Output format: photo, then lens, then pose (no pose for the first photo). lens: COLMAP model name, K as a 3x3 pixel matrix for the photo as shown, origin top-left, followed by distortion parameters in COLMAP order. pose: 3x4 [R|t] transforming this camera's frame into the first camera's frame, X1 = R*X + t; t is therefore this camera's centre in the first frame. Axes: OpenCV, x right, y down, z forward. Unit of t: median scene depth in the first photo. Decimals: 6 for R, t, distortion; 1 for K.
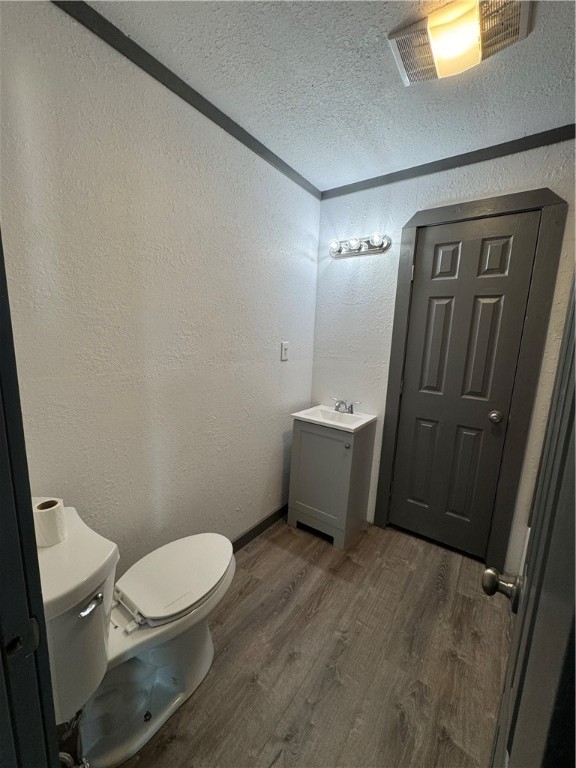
lens RADIAL K [[307.7, 0, 285.9], [0, 307.7, 383.9], [0, 0, 1]] dist [-0.003284, -0.000012]
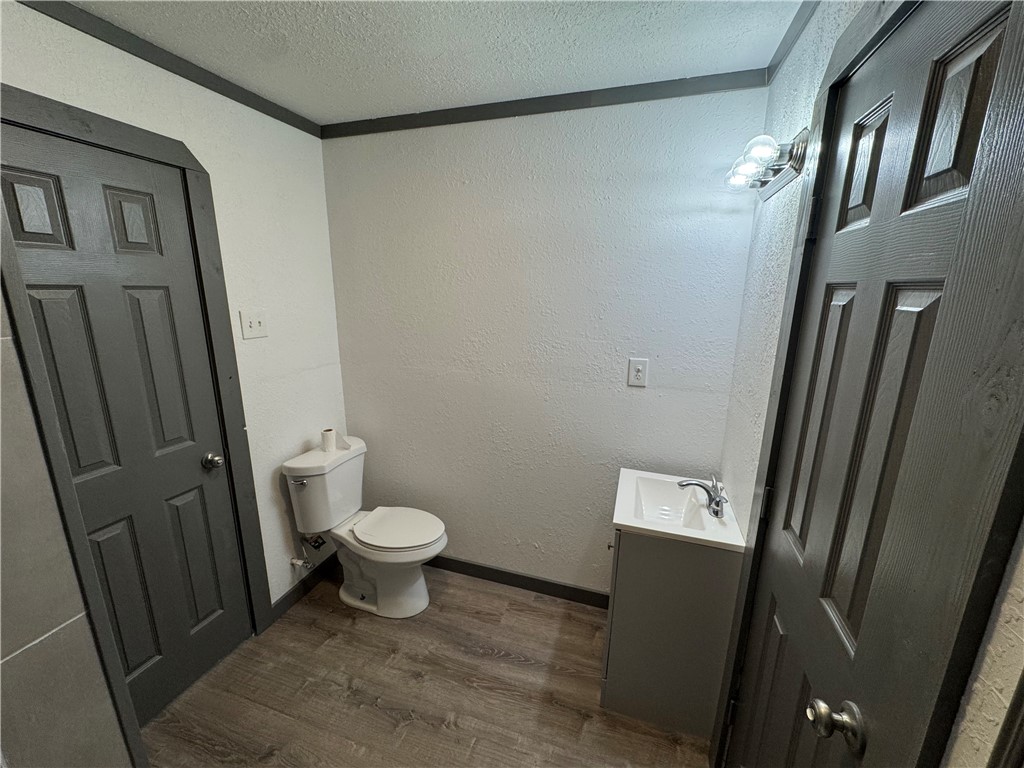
lens RADIAL K [[410.3, 0, 512.8], [0, 410.3, 384.5], [0, 0, 1]] dist [-0.003284, -0.000012]
pose [[0.303531, 0.182981, -0.935086, 0.910096], [-0.160364, 0.977198, 0.139167, -0.197824], [0.939230, 0.107713, 0.325954, 0.588299]]
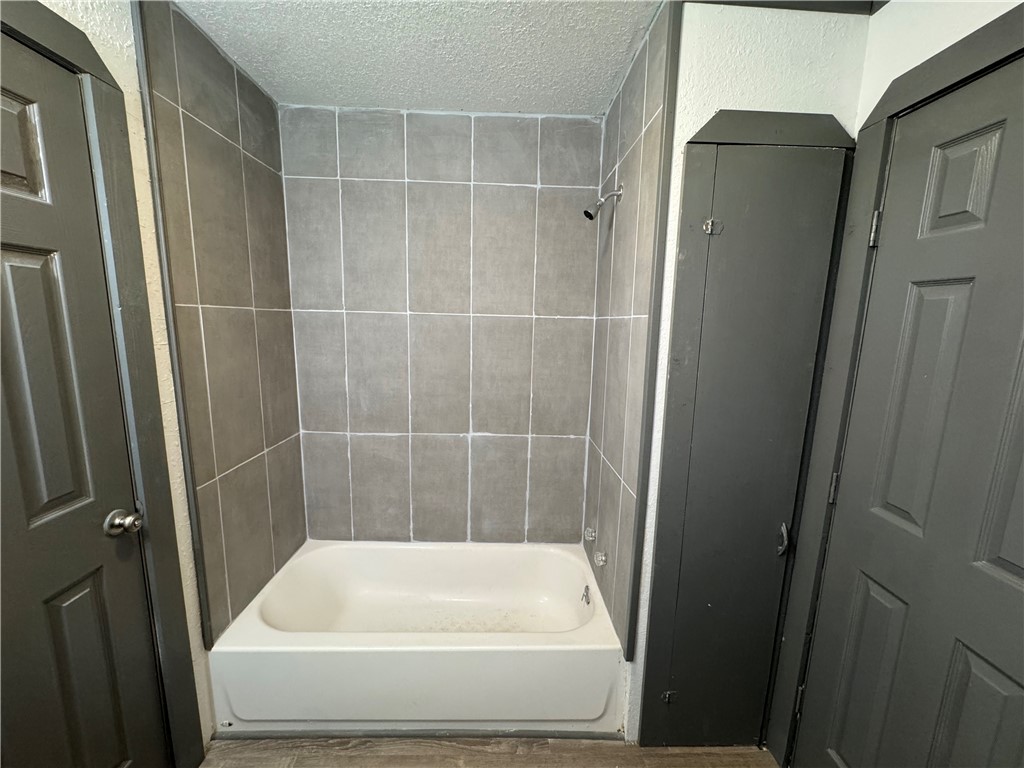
lens RADIAL K [[410.3, 0, 511.8], [0, 410.3, 384.5], [0, 0, 1]] dist [-0.003284, -0.000012]
pose [[-0.599656, -0.171498, 0.781666, -0.112113], [0.094478, 0.954765, 0.281954, -0.212585], [-0.794662, 0.242926, -0.556327, 0.853423]]
